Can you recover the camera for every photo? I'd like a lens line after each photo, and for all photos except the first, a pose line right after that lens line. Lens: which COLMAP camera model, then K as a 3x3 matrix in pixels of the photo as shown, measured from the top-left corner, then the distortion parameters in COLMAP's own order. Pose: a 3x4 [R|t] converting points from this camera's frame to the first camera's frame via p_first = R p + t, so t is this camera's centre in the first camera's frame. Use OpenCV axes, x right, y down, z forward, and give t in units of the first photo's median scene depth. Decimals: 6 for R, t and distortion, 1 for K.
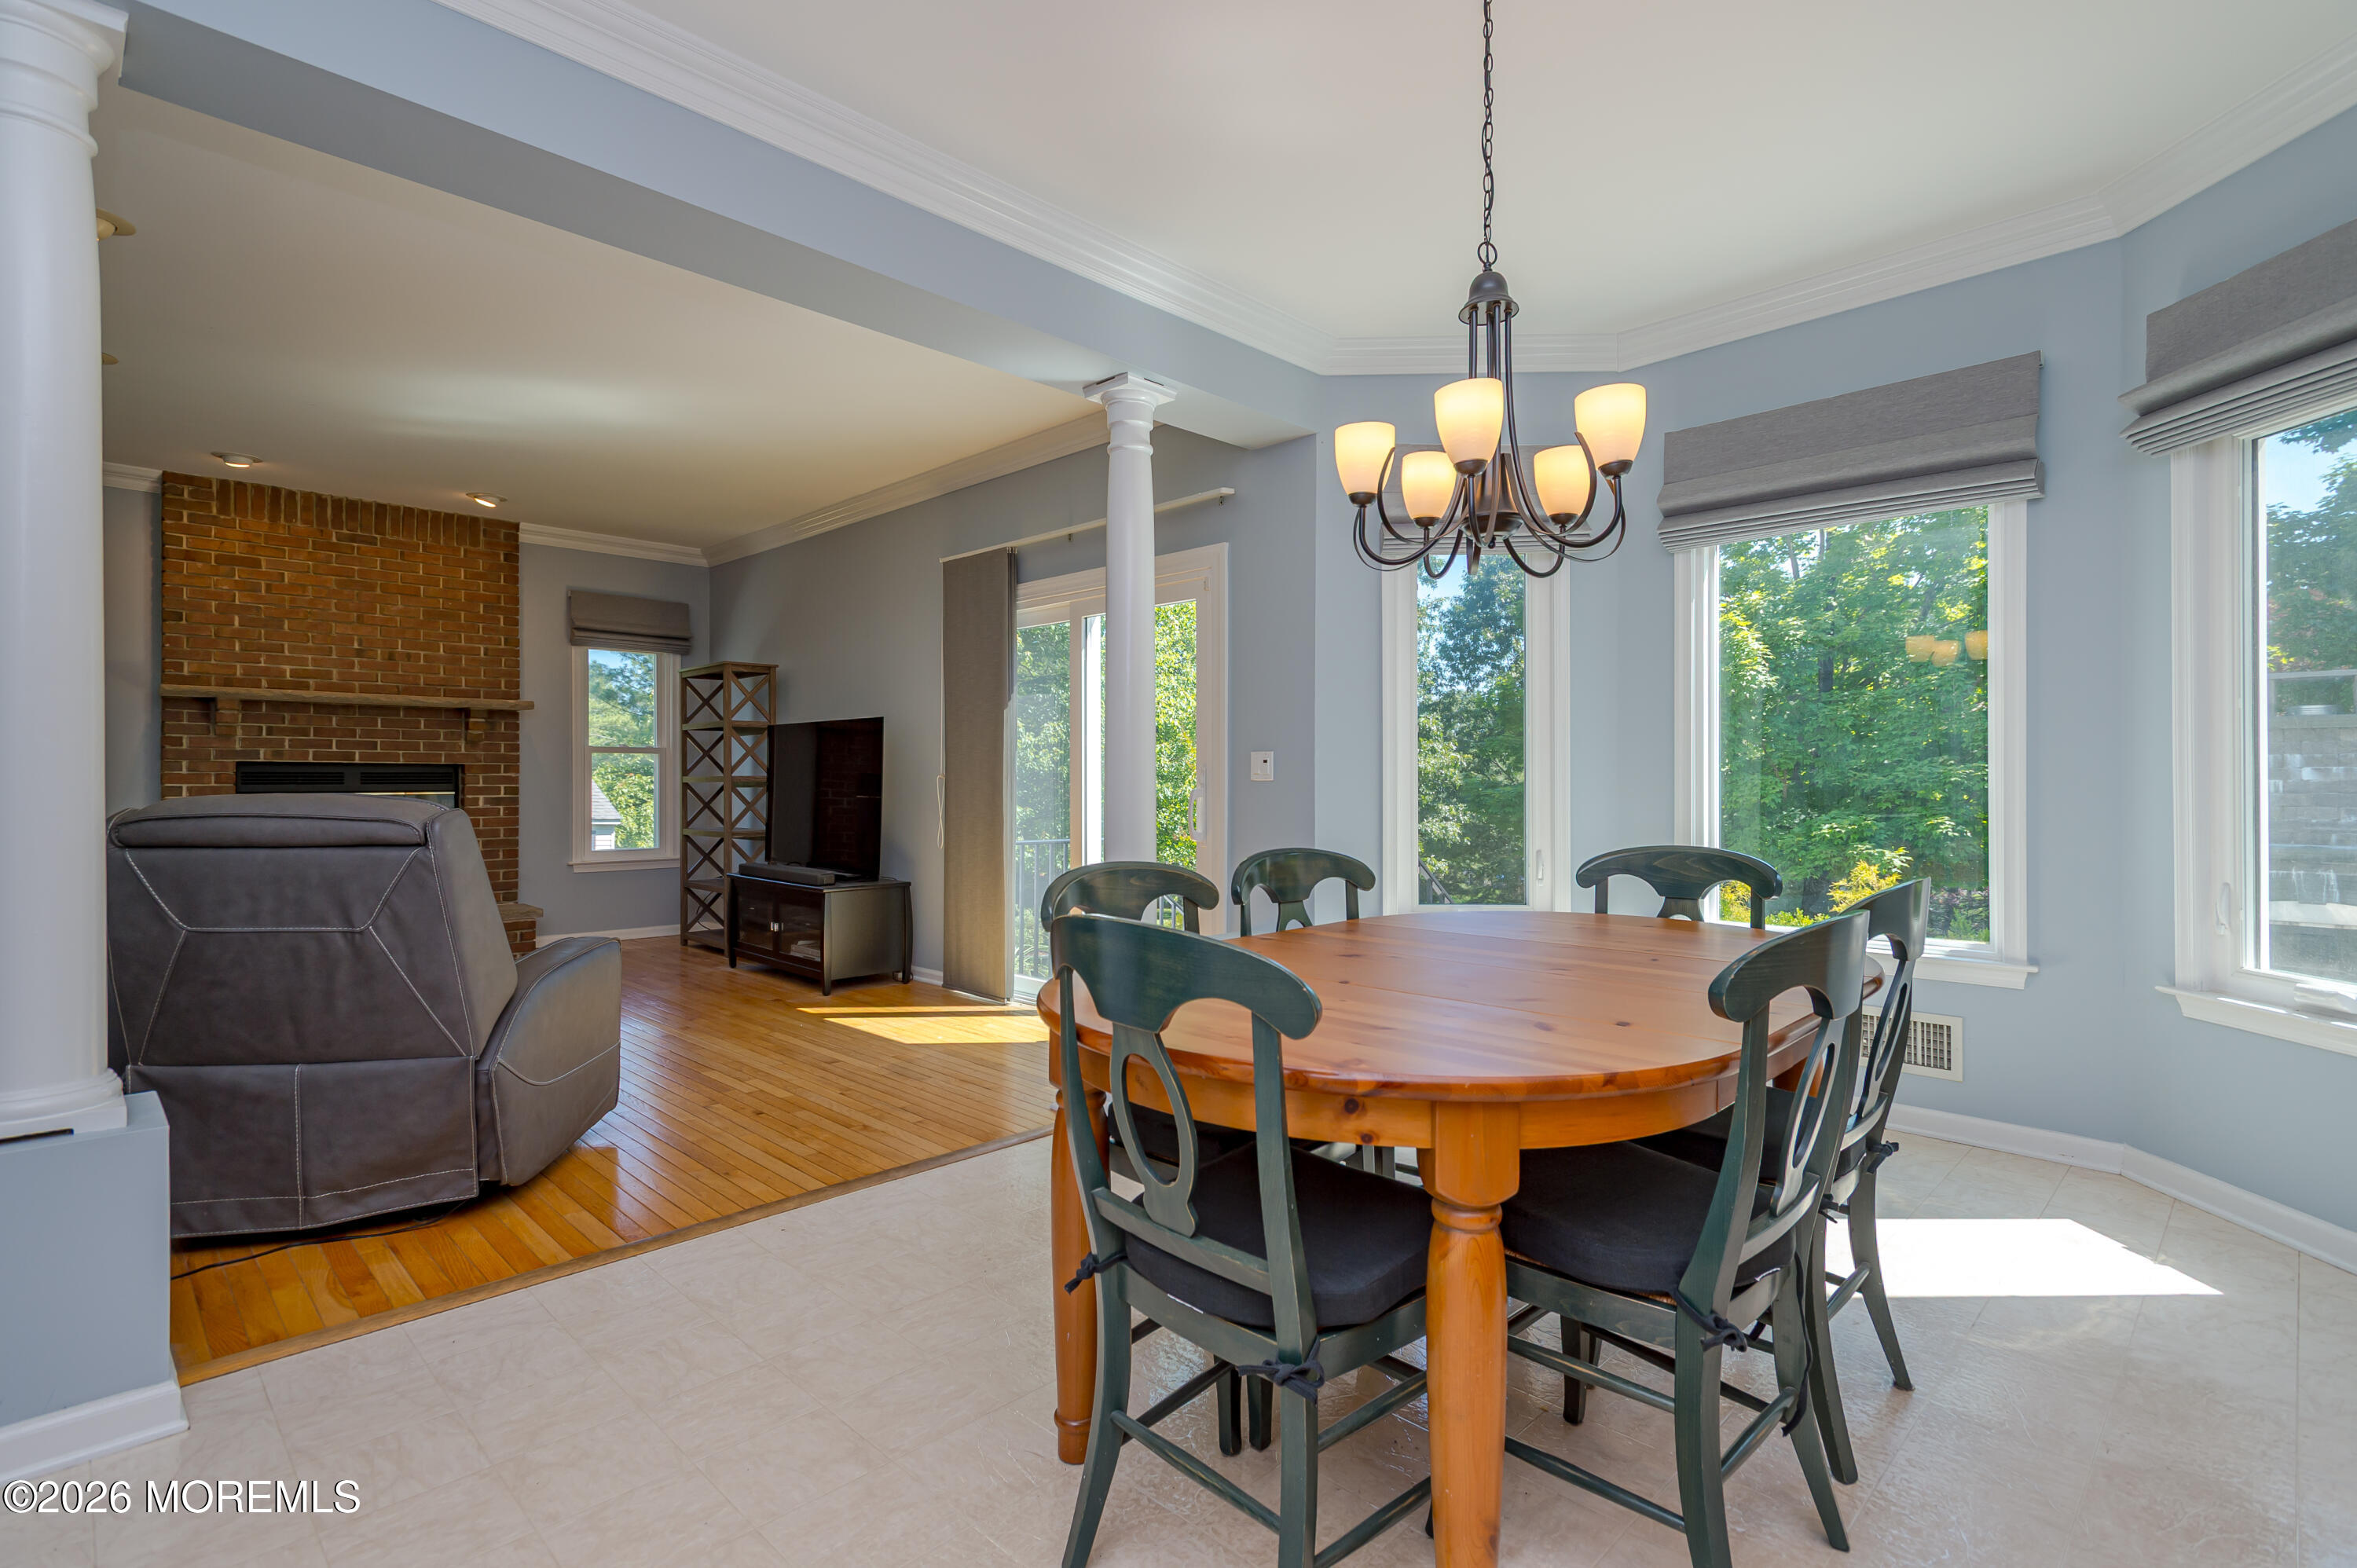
lens RADIAL K [[1095.9, 0, 1179.4], [0, 1095.9, 778.4], [0, 0, 1]] dist [0.000827, -0.000183]
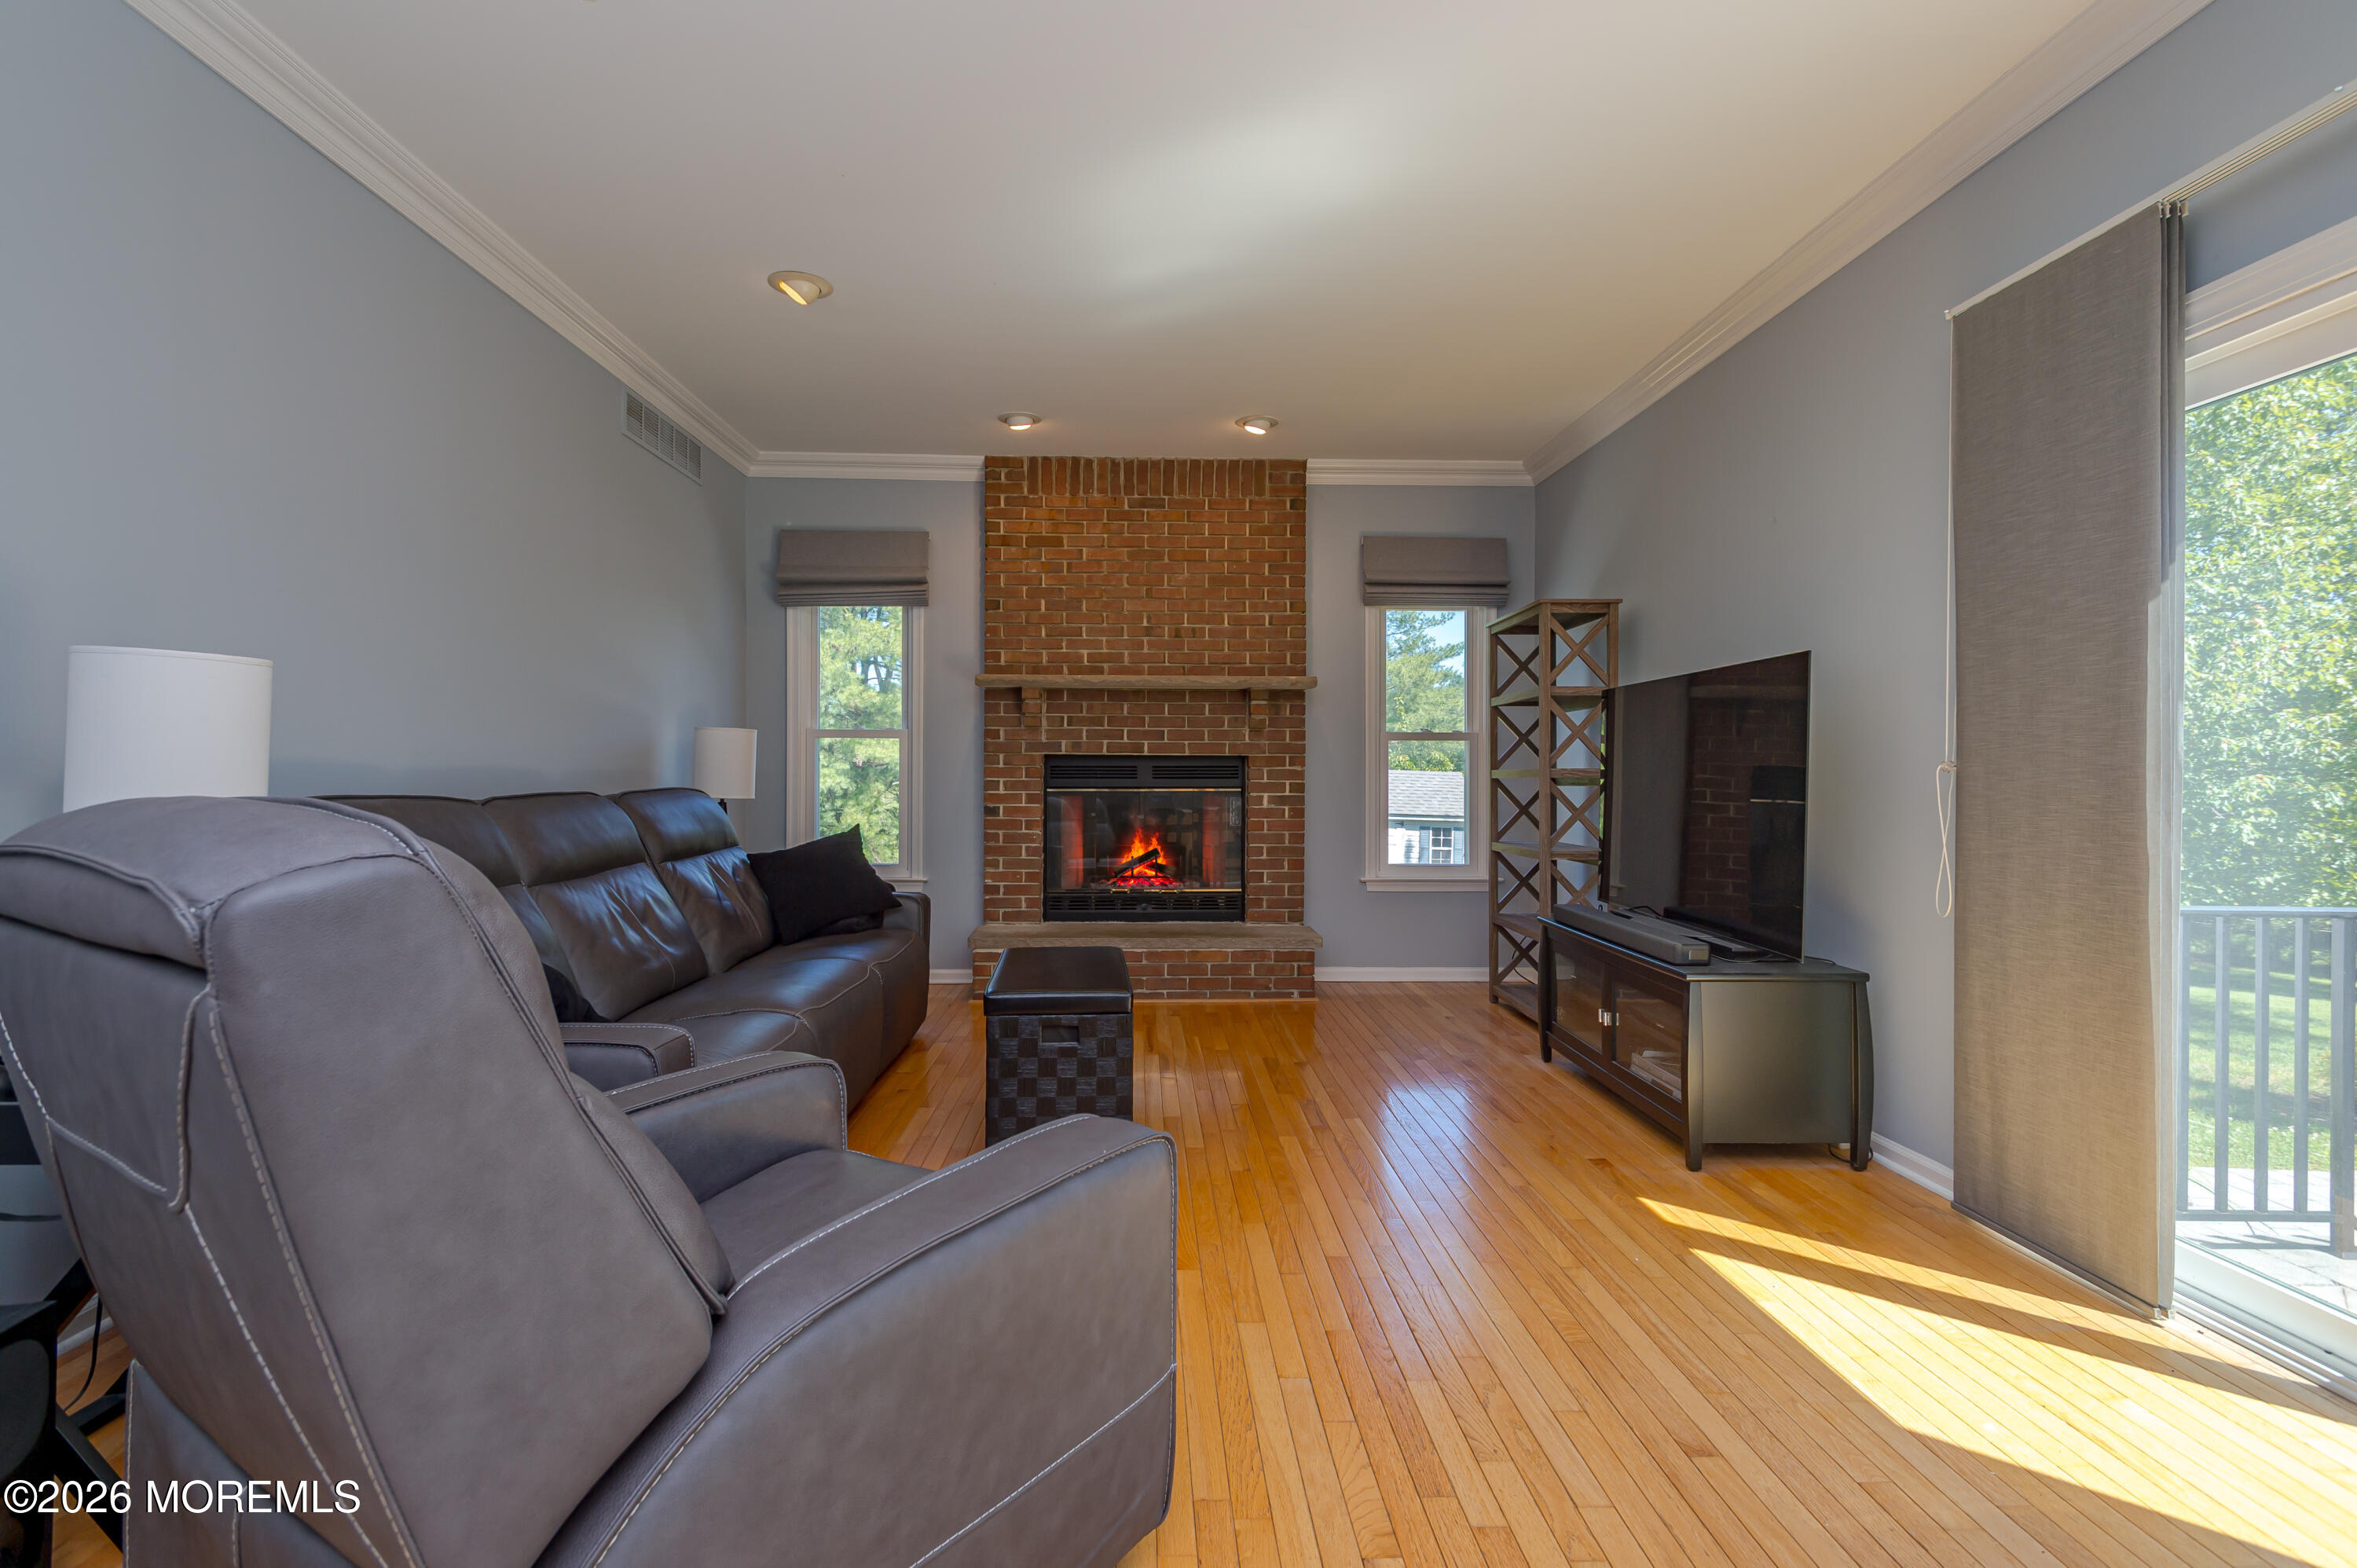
lens RADIAL K [[1120.0, 0, 1185.5], [0, 1120.0, 779.3], [0, 0, 1]] dist [0.027051, 0.000190]
pose [[0.732601, 0.002686, -0.680653, -0.104774], [-0.001647, 0.999996, 0.002173, 0.003415], [0.680656, -0.000471, 0.732603, 0.347674]]
